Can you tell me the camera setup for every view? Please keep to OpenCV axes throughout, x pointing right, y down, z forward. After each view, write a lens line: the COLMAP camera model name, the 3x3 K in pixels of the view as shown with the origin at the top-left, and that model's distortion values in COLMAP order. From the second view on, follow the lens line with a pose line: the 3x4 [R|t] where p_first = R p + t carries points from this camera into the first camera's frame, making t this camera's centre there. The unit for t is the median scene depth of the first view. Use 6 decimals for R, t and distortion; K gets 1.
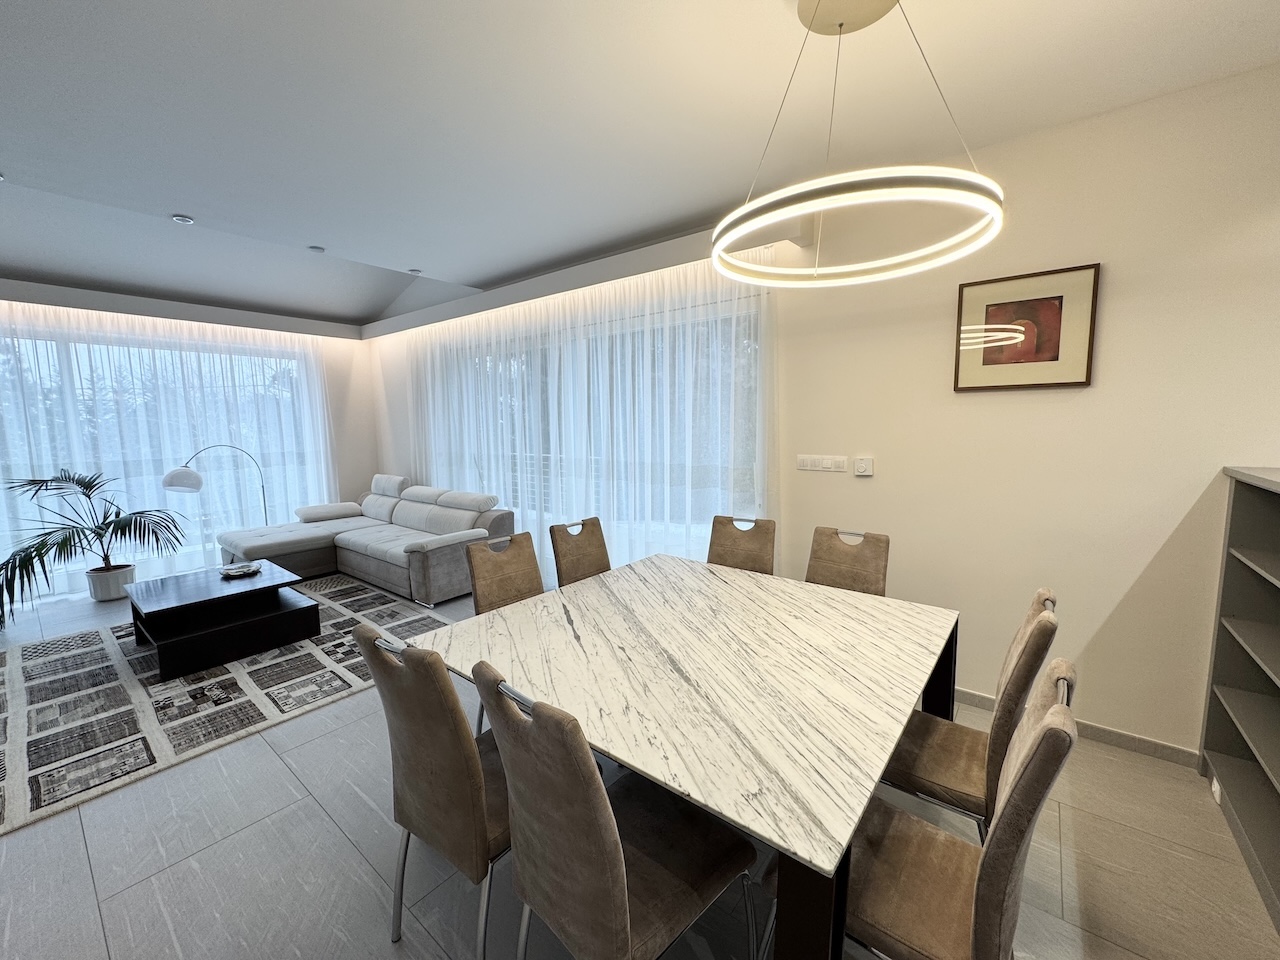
lens RADIAL K [[508.4, 0, 640.0], [0, 508.4, 480.0], [0, 0, 1]] dist [-0.000289, 0.000014]
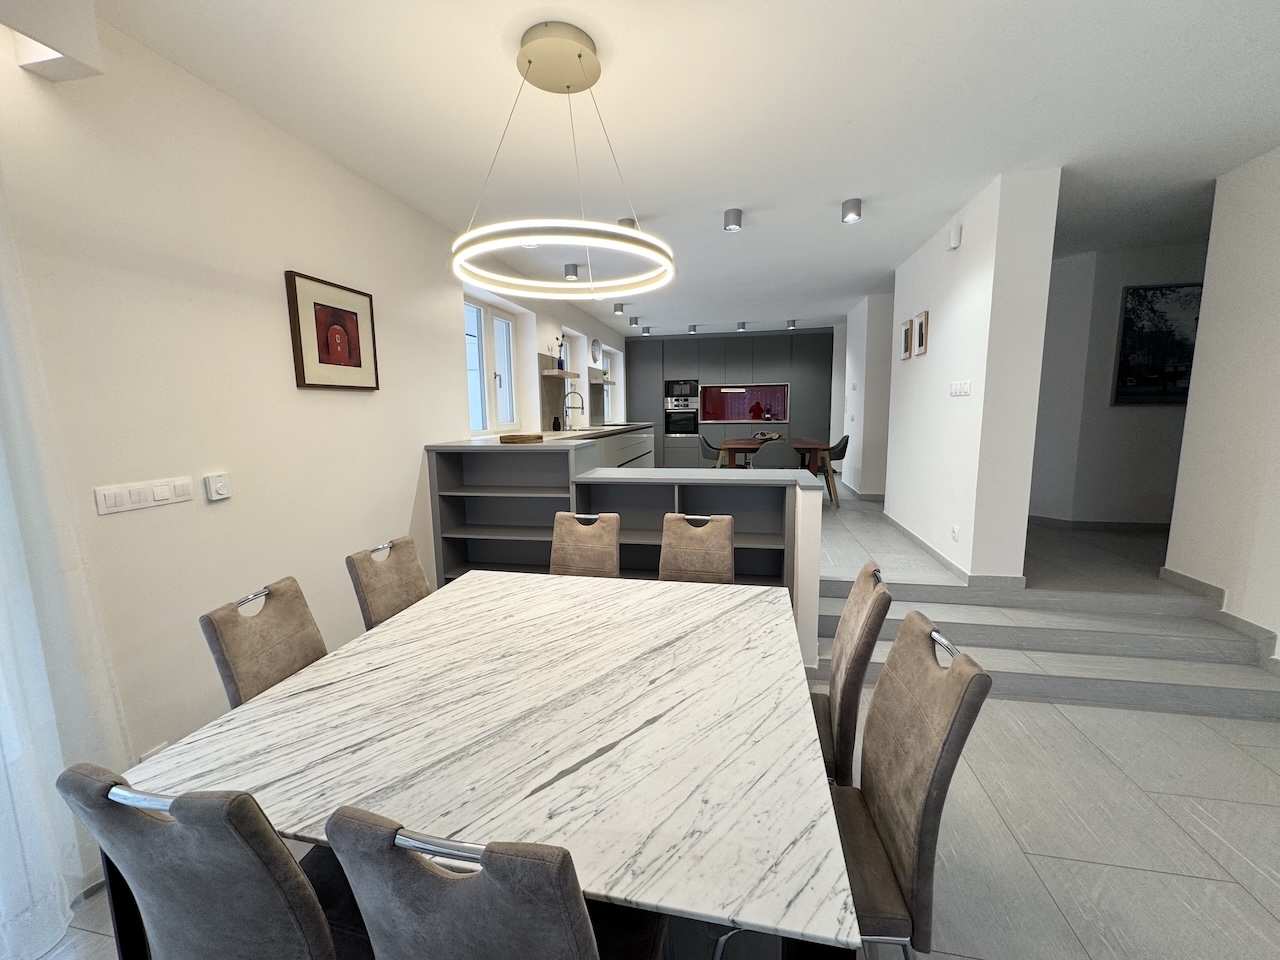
lens RADIAL K [[508.4, 0, 640.0], [0, 508.4, 480.0], [0, 0, 1]] dist [-0.000289, 0.000014]
pose [[-0.453395, -0.105019, 0.885101, -0.613206], [0.123175, 0.976123, 0.178916, -0.123322], [-0.882757, 0.190142, -0.429634, 1.096303]]
